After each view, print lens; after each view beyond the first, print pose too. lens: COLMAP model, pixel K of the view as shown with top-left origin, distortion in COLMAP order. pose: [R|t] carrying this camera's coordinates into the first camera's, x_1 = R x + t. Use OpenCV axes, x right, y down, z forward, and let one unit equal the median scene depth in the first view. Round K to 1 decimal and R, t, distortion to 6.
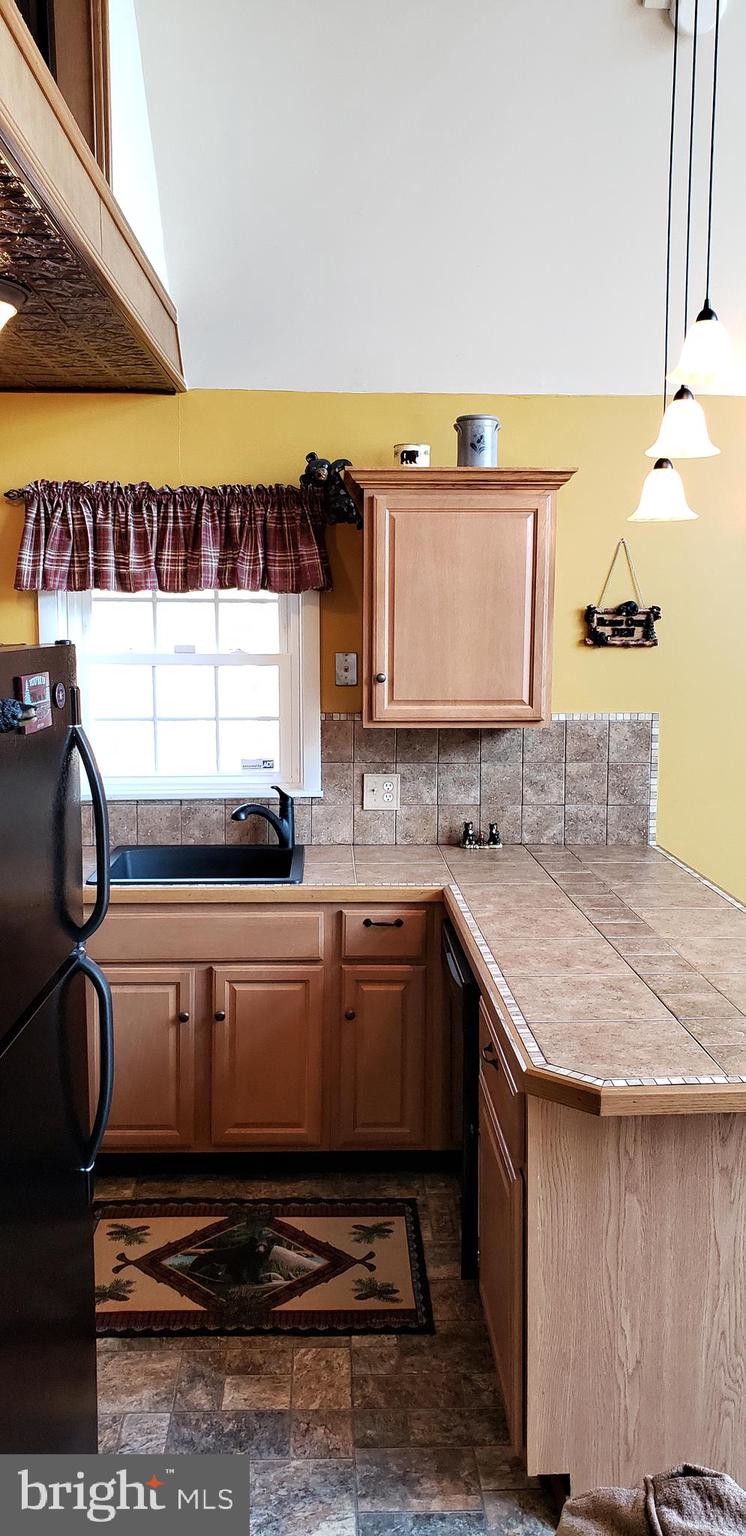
lens RADIAL K [[1156.6, 0, 373.0], [0, 1156.6, 768.0], [0, 0, 1]] dist [0.009137, -0.002218]
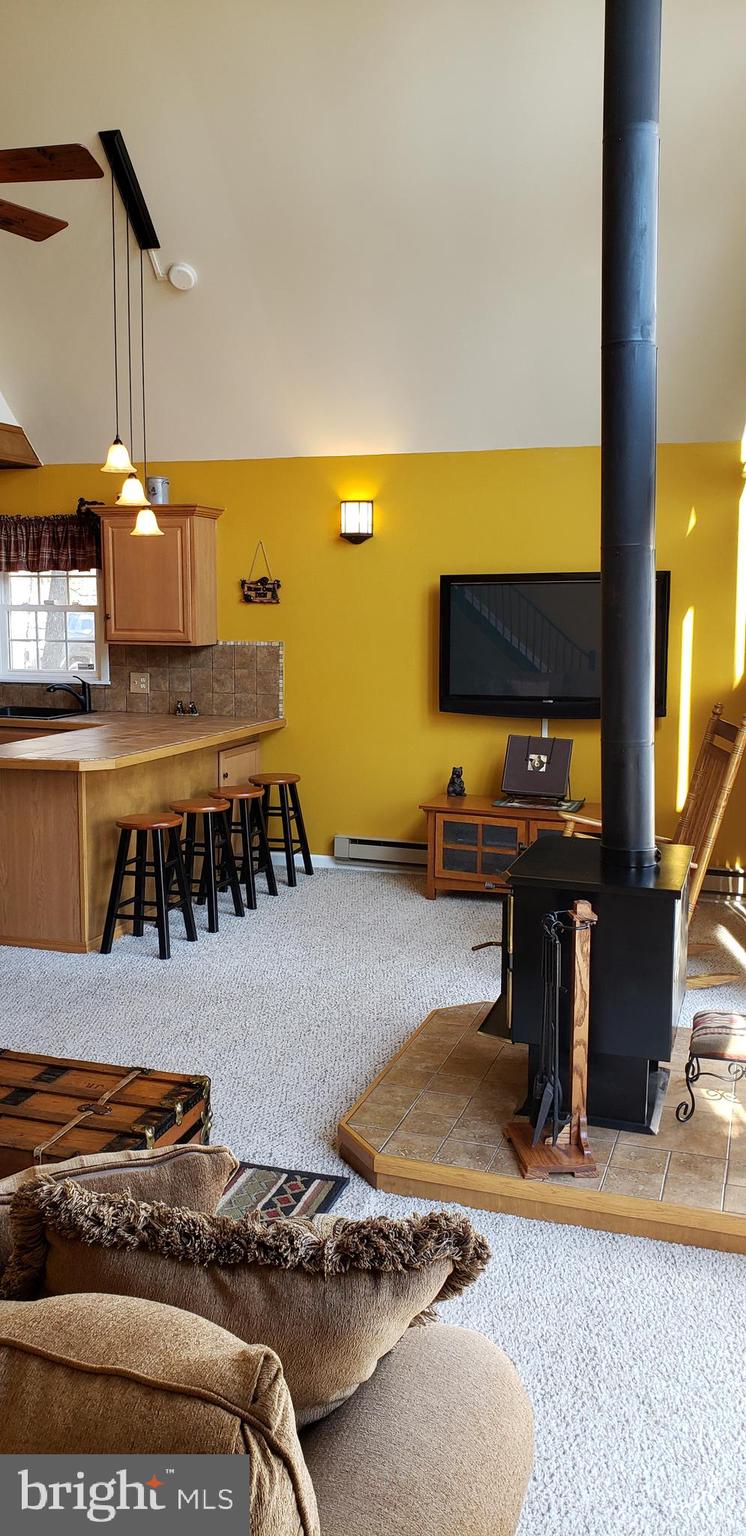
lens RADIAL K [[1150.7, 0, 373.0], [0, 1150.7, 768.0], [0, 0, 1]] dist [0.067014, -0.121187]
pose [[0.942357, 0.052075, -0.330532, 0.967542], [-0.050294, 0.998637, 0.013946, 0.112048], [0.330808, 0.003482, 0.943692, -0.592204]]
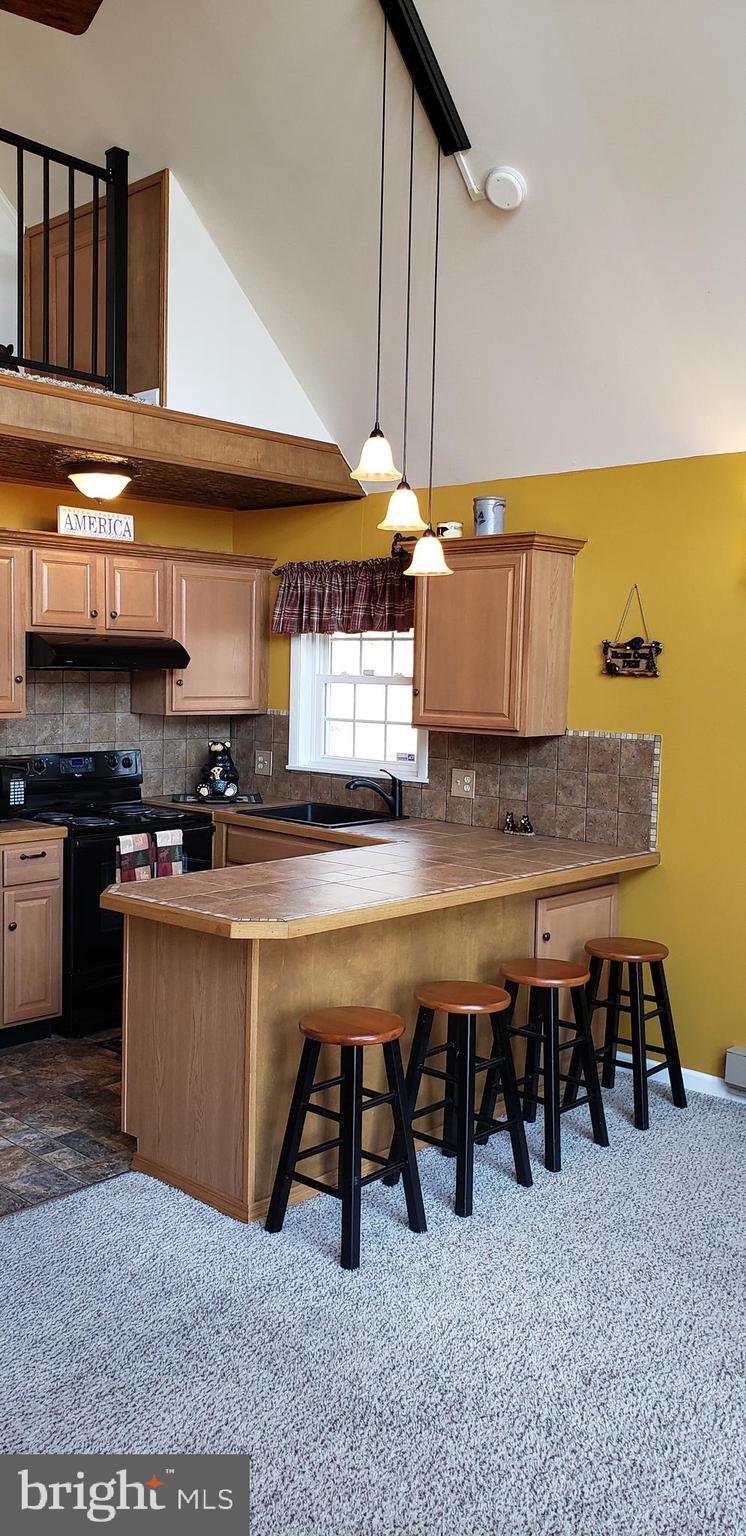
lens RADIAL K [[1156.6, 0, 373.0], [0, 1156.6, 768.0], [0, 0, 1]] dist [0.009137, -0.002218]
pose [[0.706703, 0.072223, -0.703814, 0.861816], [-0.110623, 0.993821, -0.009094, 0.026621], [0.698808, 0.084285, 0.710326, -0.002630]]
